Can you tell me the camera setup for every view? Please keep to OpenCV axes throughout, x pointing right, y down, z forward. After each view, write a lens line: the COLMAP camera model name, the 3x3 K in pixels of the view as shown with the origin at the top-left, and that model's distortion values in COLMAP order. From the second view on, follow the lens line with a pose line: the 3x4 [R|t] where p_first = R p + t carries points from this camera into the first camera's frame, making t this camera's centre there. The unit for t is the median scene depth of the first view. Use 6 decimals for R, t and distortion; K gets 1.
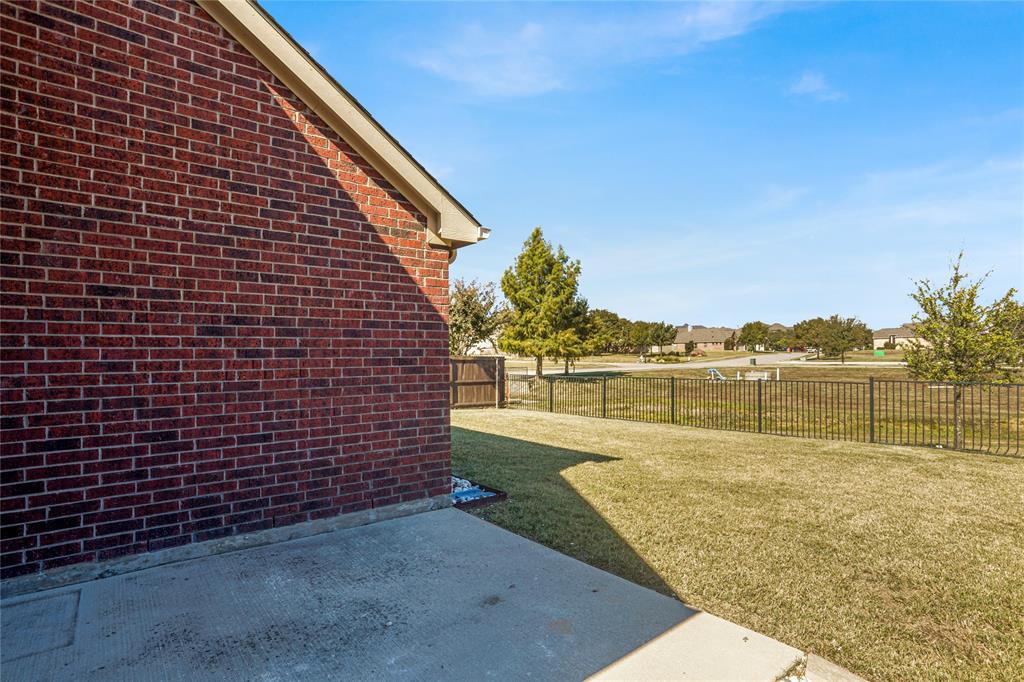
lens RADIAL K [[514.2, 0, 515.0], [0, 514.2, 350.2], [0, 0, 1]] dist [-0.073803, 0.032924]
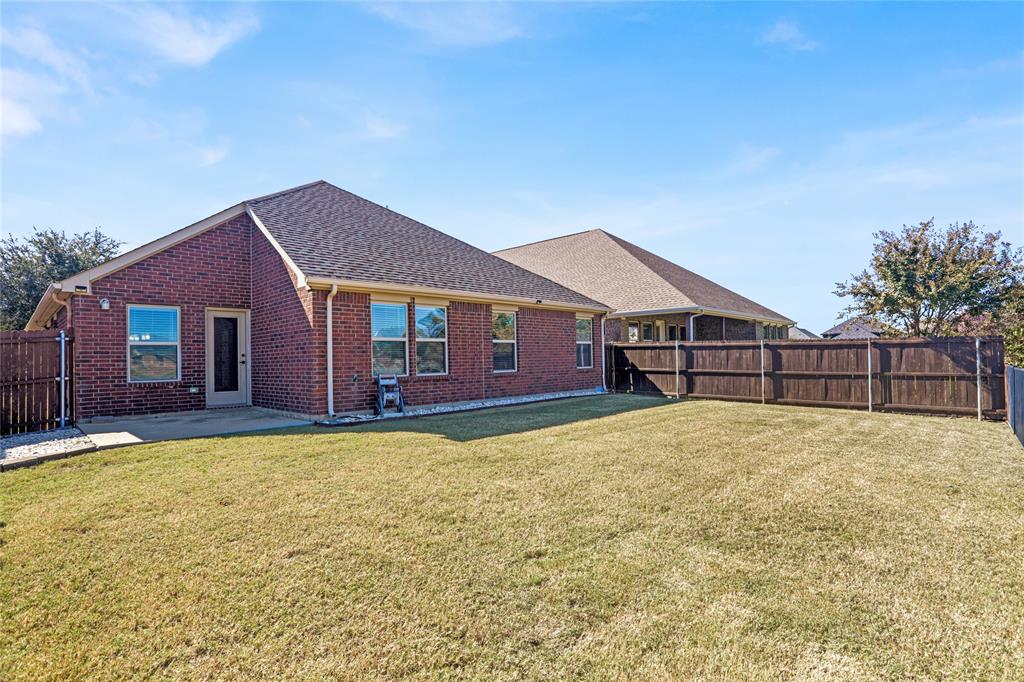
lens RADIAL K [[514.2, 0, 515.0], [0, 514.2, 350.2], [0, 0, 1]] dist [-0.073803, 0.032924]
pose [[0.122410, -0.012813, -0.992397, 0.208943], [0.032226, 0.999441, -0.008929, 0.007397], [0.991956, -0.030888, 0.122754, 0.165752]]
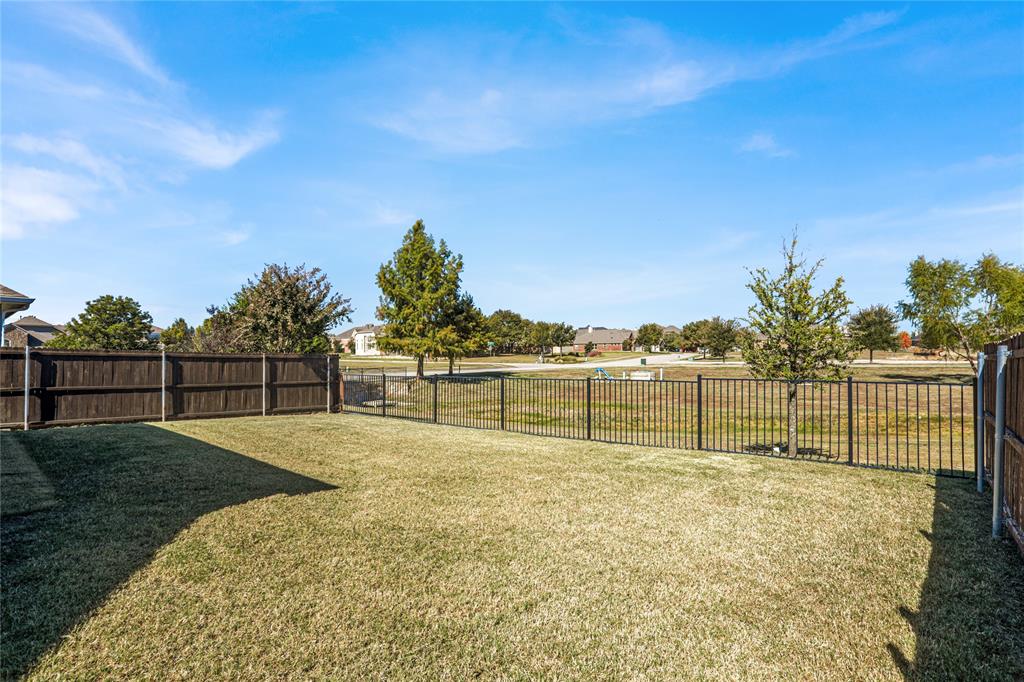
lens RADIAL K [[514.2, 0, 515.0], [0, 514.2, 350.2], [0, 0, 1]] dist [-0.073803, 0.032924]
pose [[0.984294, 0.001366, 0.176534, 0.053661], [-0.001069, 0.999998, -0.001776, 0.002934], [-0.176536, 0.001559, 0.984293, 0.039989]]
